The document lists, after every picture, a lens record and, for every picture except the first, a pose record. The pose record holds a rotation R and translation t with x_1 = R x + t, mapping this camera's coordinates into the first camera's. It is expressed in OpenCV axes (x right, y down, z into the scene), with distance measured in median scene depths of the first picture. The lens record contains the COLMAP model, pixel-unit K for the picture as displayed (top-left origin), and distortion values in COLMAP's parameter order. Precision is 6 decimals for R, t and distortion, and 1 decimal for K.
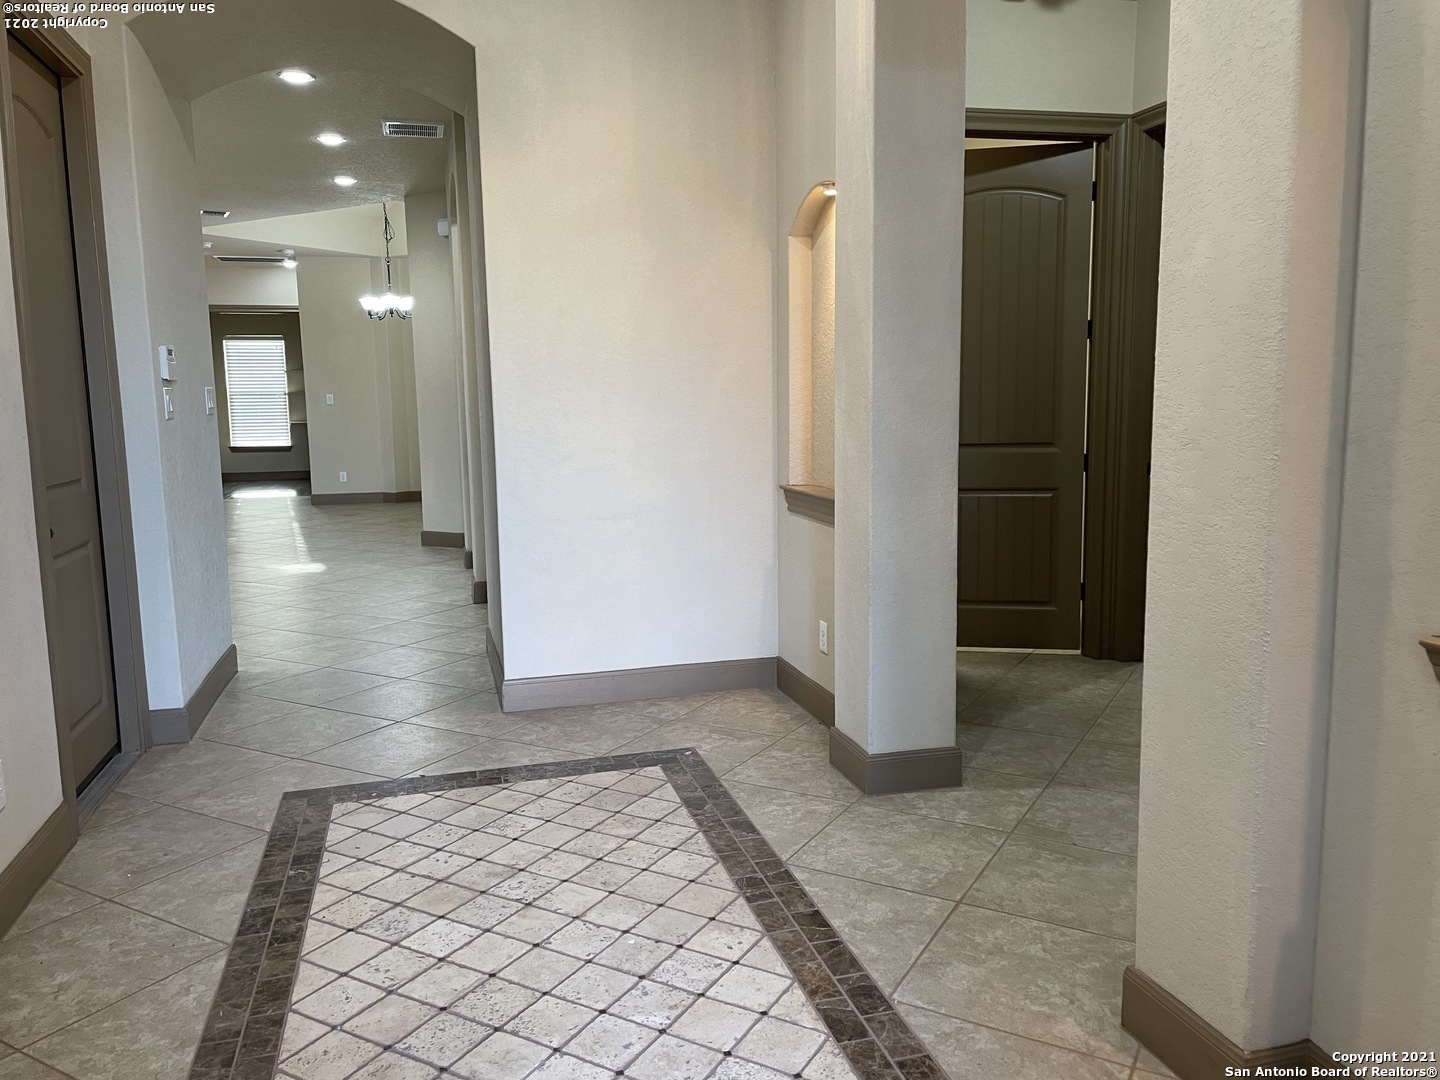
lens RADIAL K [[1092.0, 0, 716.4], [0, 1092.0, 535.9], [0, 0, 1]] dist [0.061510, -0.080759]
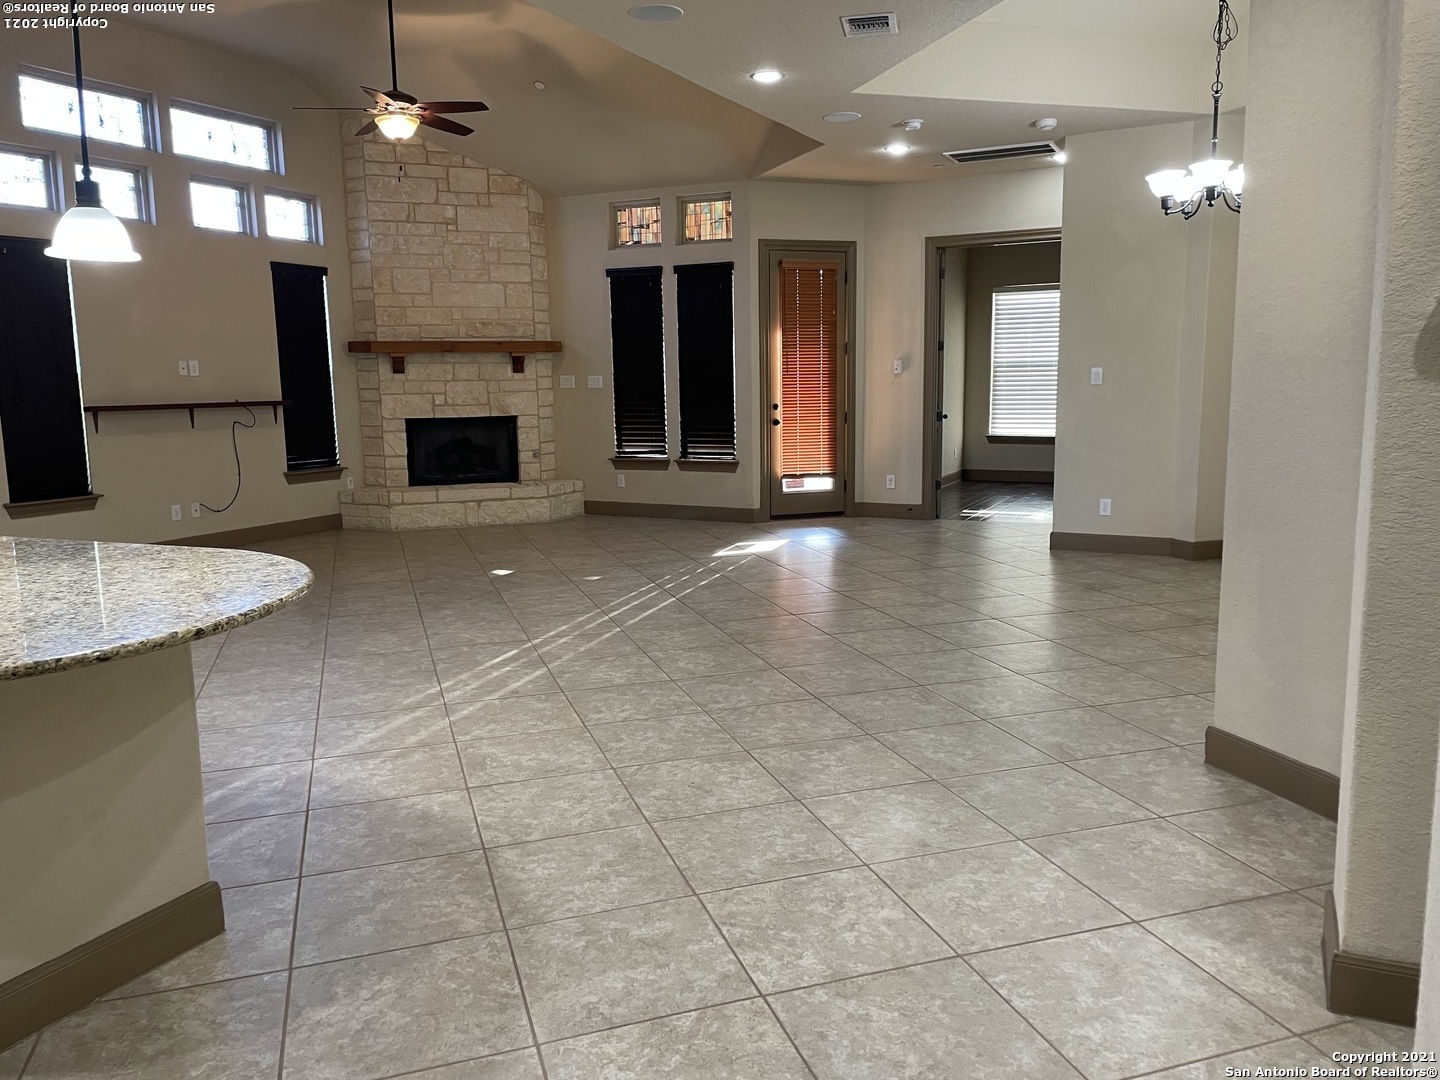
lens RADIAL K [[1092.0, 0, 725.5], [0, 1092.0, 542.3], [0, 0, 1]] dist [0.061510, -0.080759]
pose [[0.751613, 0.105464, -0.651118, -0.113440], [-0.082267, 0.994416, 0.066106, -0.061731], [0.654454, 0.003880, 0.756092, 0.449356]]
